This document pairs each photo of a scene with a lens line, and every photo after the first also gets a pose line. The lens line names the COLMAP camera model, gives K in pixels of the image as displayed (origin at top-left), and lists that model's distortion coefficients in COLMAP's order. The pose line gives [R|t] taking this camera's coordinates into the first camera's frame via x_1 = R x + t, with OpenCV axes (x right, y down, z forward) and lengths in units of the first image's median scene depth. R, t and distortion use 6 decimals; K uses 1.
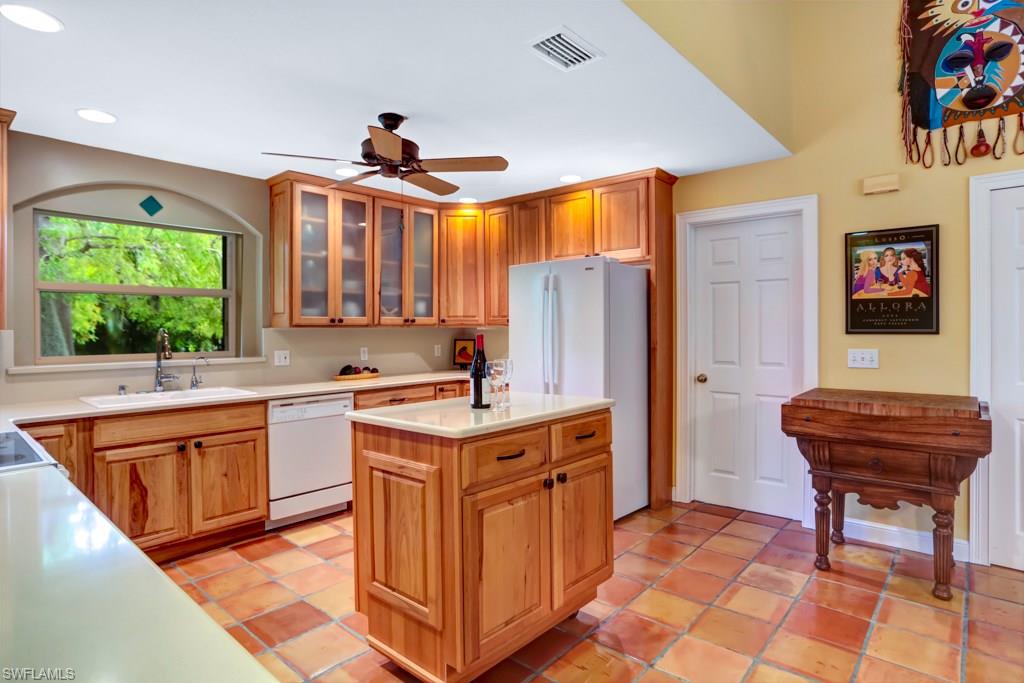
lens RADIAL K [[556.1, 0, 512.0], [0, 556.1, 341.5], [0, 0, 1]] dist [-0.068566, 0.033937]
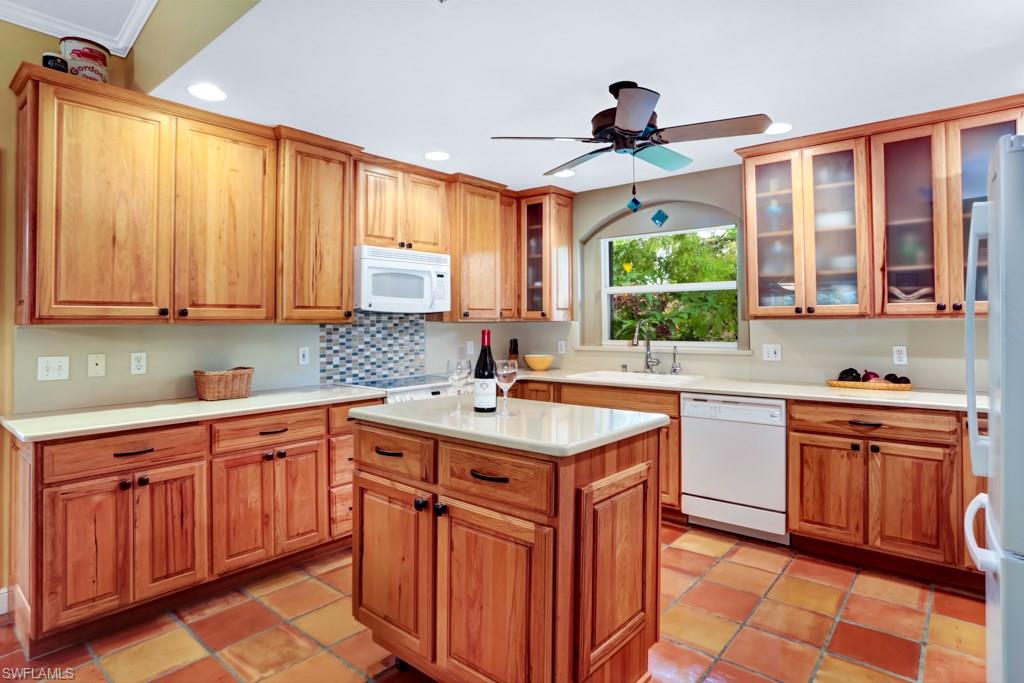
lens RADIAL K [[550.8, 0, 513.3], [0, 550.8, 314.3], [0, 0, 1]] dist [-0.047297, 0.032011]
pose [[0.028776, -0.006958, -0.999562, 0.591110], [-0.017143, 0.999825, -0.007453, -0.023883], [0.999439, 0.017350, 0.028651, 0.707127]]
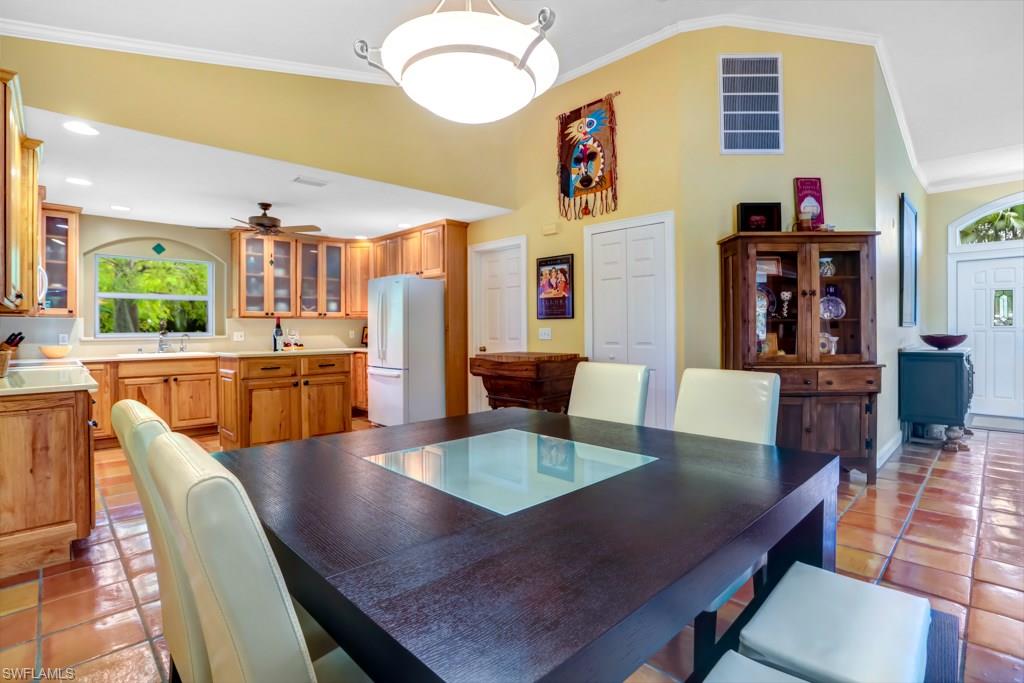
lens RADIAL K [[510.0, 0, 512.0], [0, 510.0, 341.5], [0, 0, 1]] dist [-0.084243, 0.041924]
pose [[0.996795, 0.001435, -0.079982, 0.680288], [-0.001328, 0.999998, 0.001394, 0.053855], [0.079984, -0.001283, 0.996795, -0.572074]]
